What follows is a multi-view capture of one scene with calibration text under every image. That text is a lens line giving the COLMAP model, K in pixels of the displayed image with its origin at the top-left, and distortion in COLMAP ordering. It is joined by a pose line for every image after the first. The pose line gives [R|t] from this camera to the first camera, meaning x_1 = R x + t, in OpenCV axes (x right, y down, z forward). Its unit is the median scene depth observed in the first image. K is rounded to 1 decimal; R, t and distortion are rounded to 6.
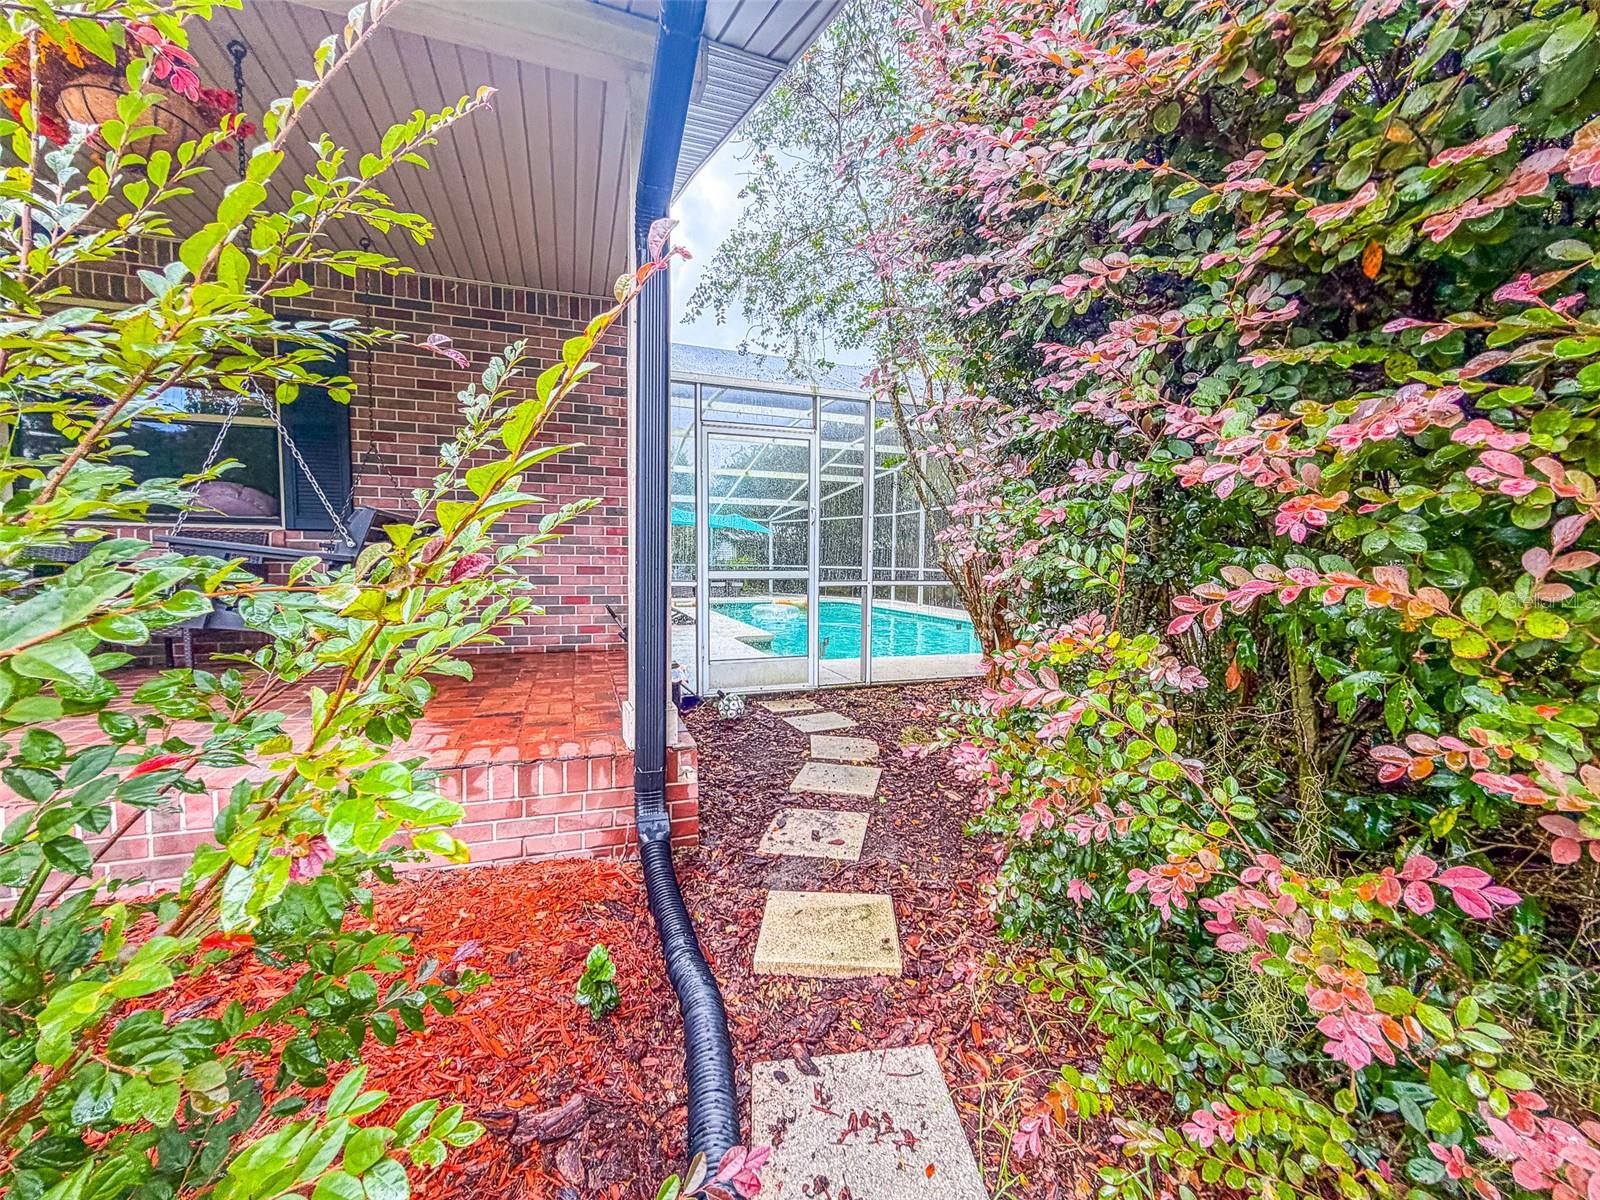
lens RADIAL K [[642.4, 0, 805.6], [0, 642.4, 600.0], [0, 0, 1]] dist [0.002600, -0.000807]
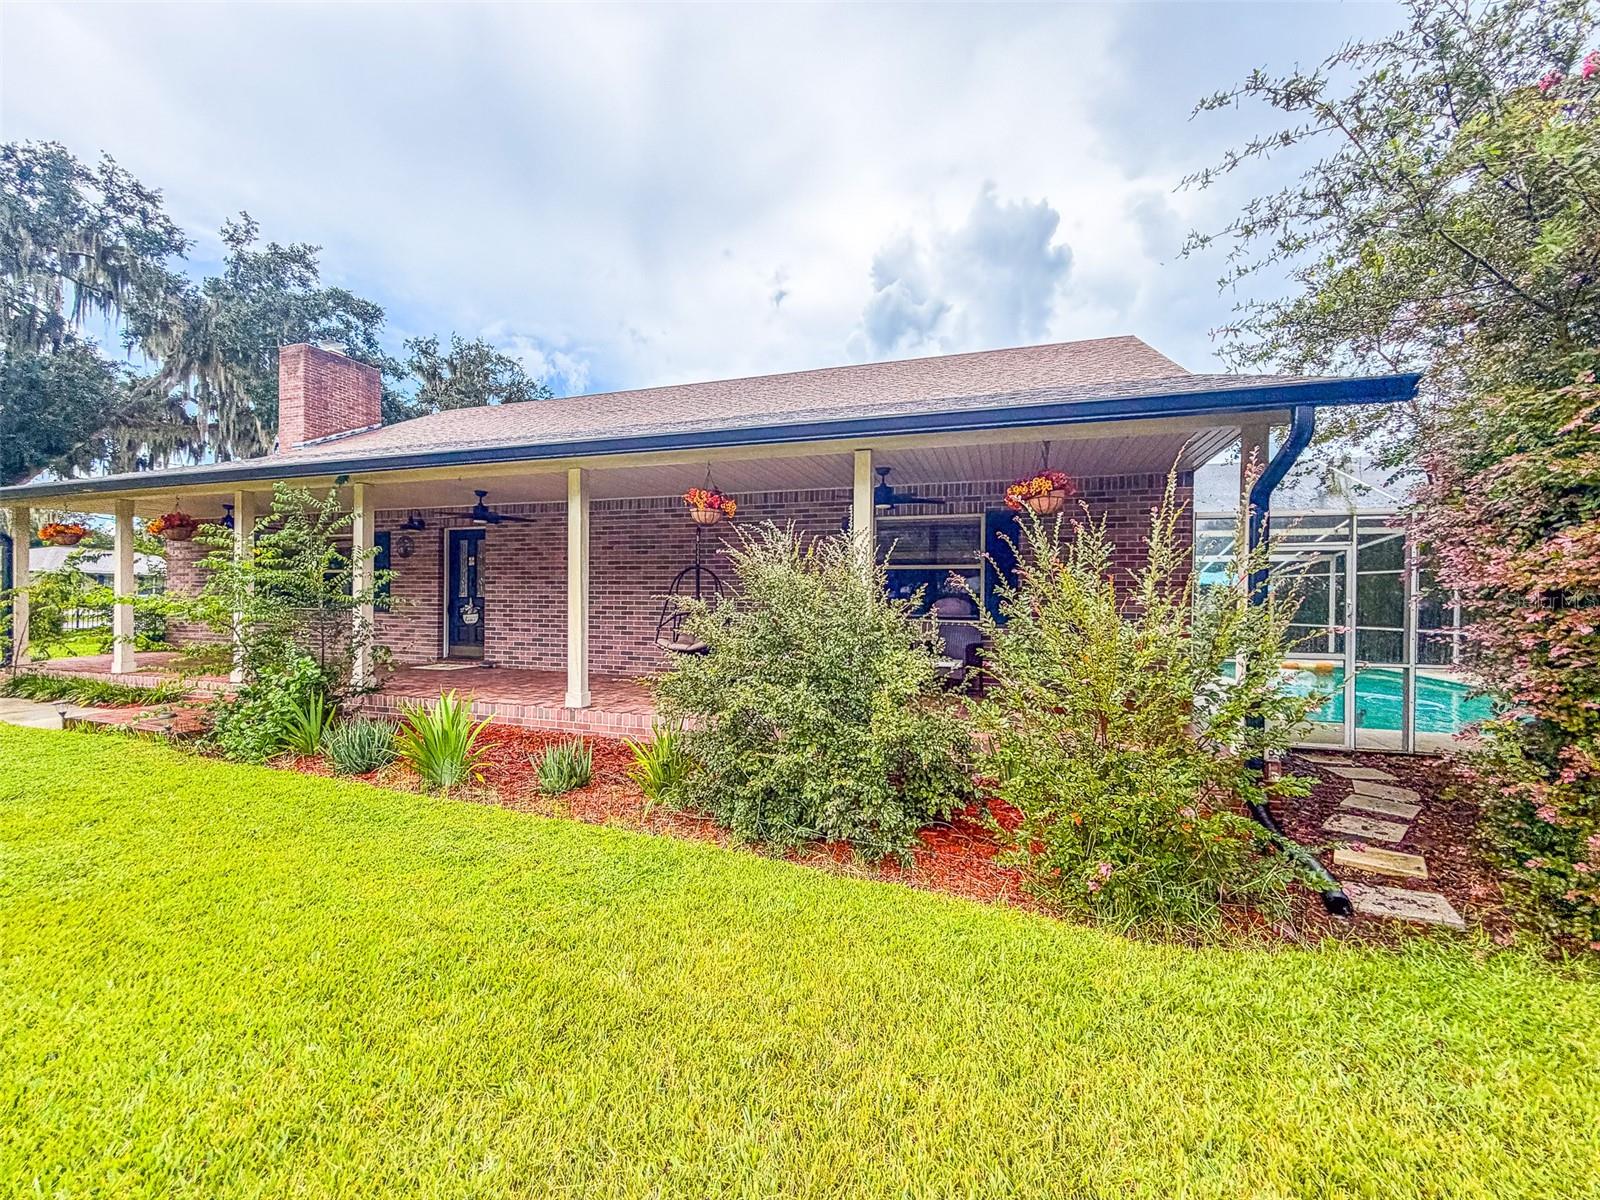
lens RADIAL K [[642.4, 0, 792.0], [0, 642.4, 599.4], [0, 0, 1]] dist [0.002600, -0.000807]
pose [[0.777983, -0.000764, -0.628285, -0.045289], [-0.039398, 0.997972, -0.049999, -0.046338], [0.627049, 0.063651, 0.776375, -0.649290]]
